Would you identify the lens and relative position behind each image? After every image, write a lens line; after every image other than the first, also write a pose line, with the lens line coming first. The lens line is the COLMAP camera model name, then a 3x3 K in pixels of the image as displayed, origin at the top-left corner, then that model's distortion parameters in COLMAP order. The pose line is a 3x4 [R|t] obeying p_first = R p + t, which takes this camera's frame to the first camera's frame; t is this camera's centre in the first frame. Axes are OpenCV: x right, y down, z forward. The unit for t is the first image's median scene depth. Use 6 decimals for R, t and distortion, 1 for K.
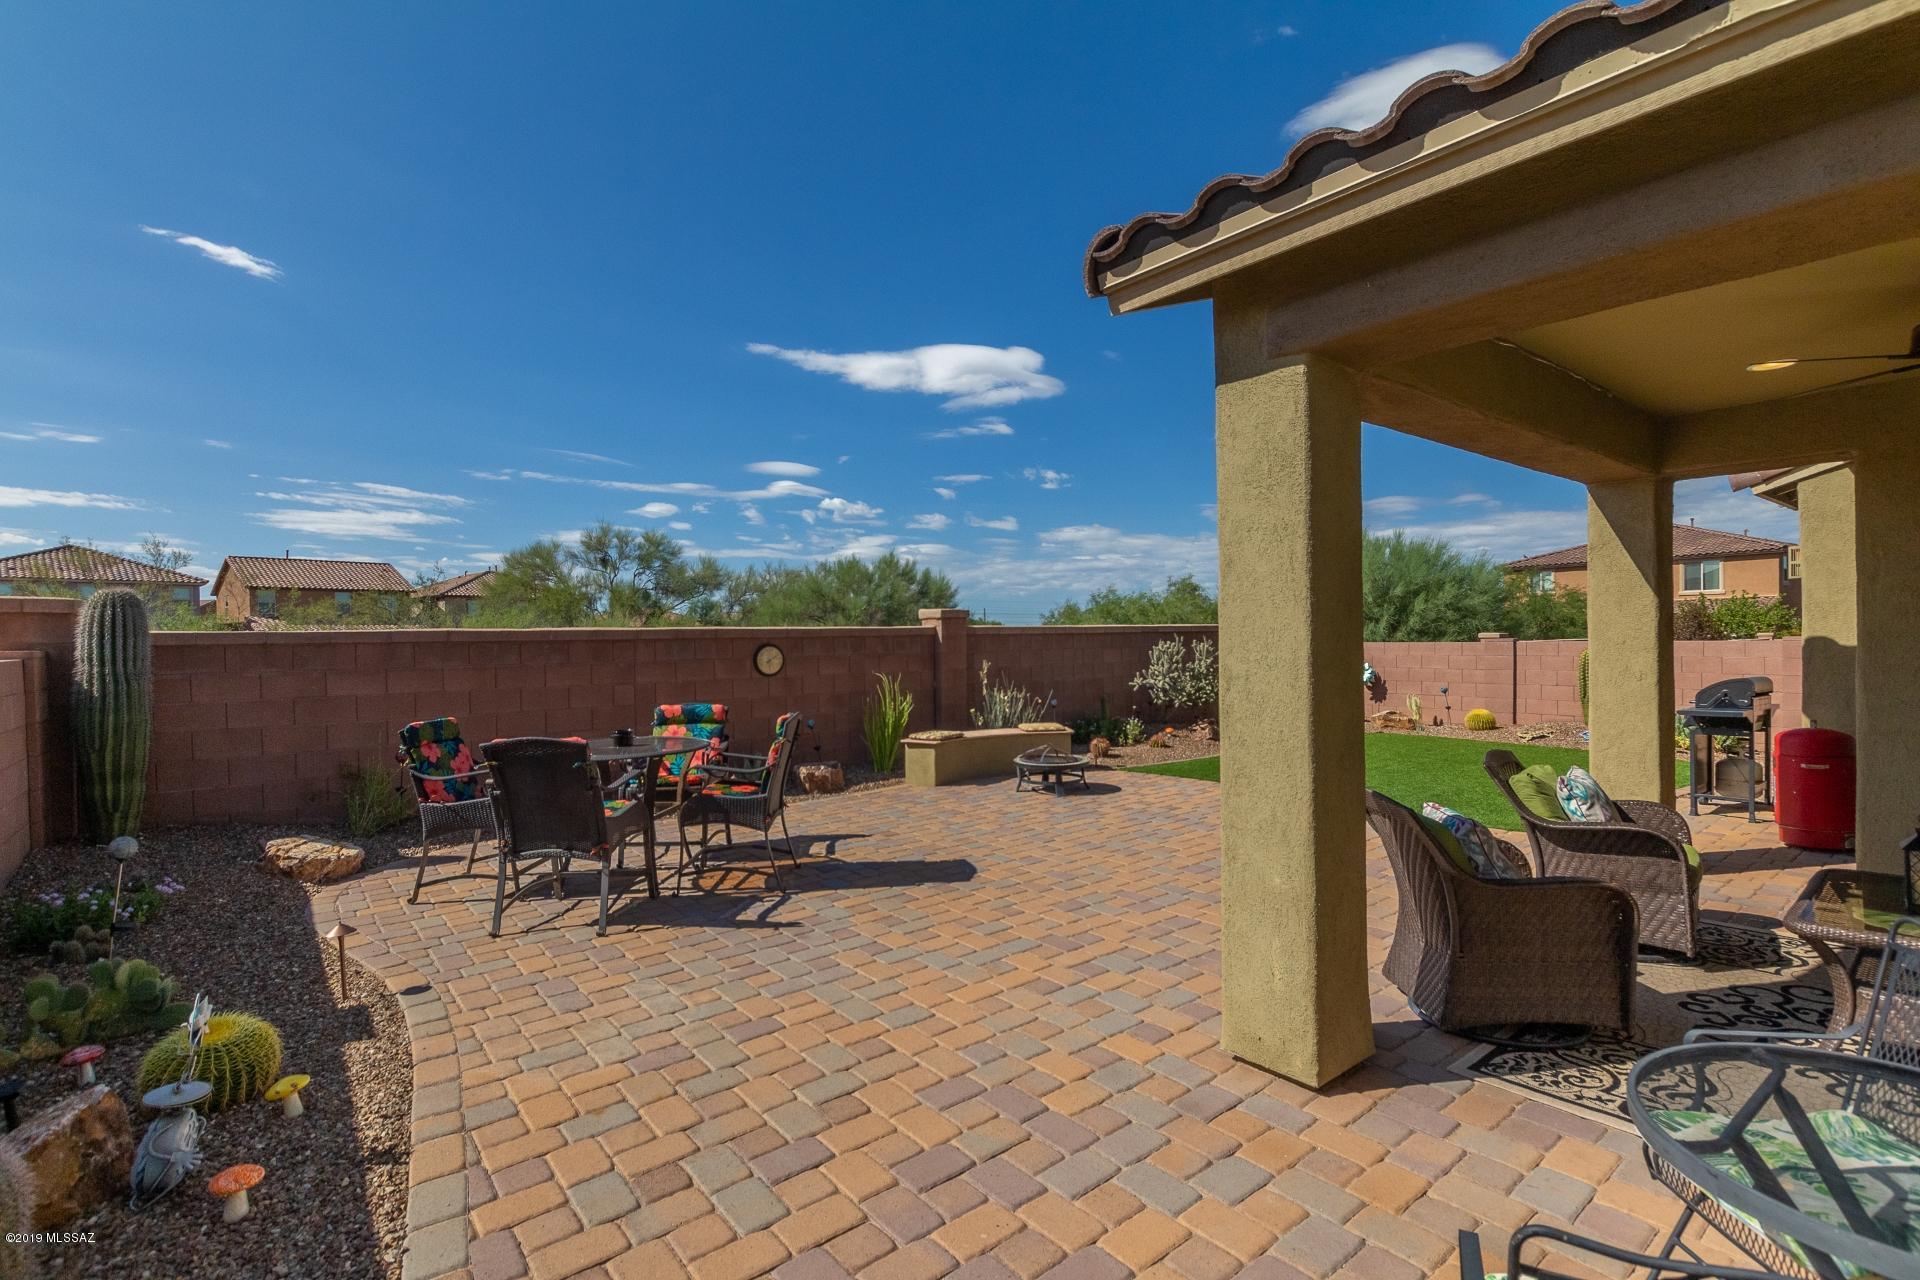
lens RADIAL K [[881.1, 0, 953.0], [0, 881.1, 637.2], [0, 0, 1]] dist [0.003318, 0.000206]
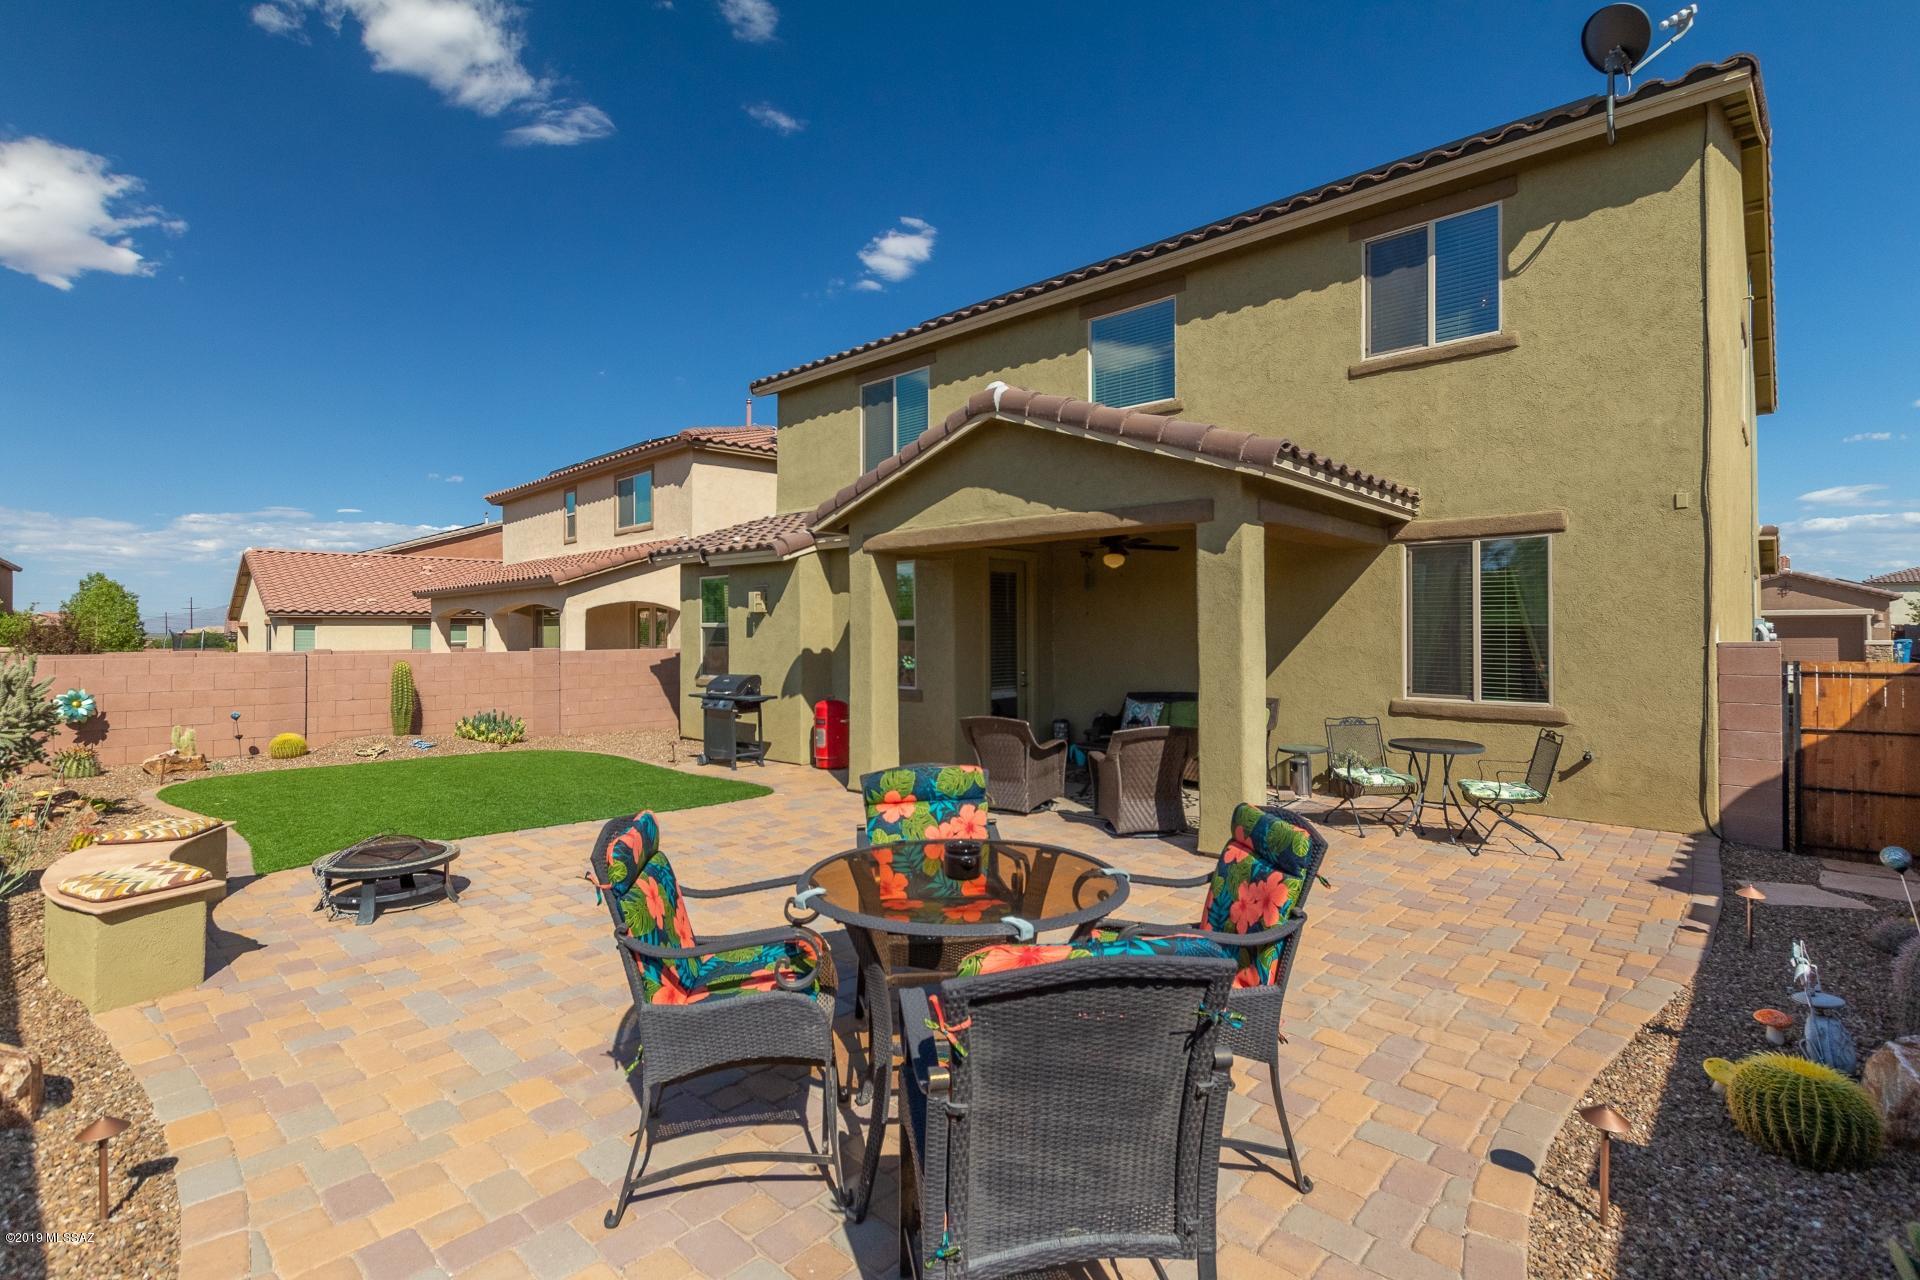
lens RADIAL K [[881.1, 0, 951.7], [0, 881.1, 630.5], [0, 0, 1]] dist [0.003318, 0.000206]
pose [[-0.142000, 0.011619, 0.989798, -1.477527], [0.009346, 0.999902, -0.010396, -0.025954], [-0.989823, 0.007774, -0.142095, 1.822985]]
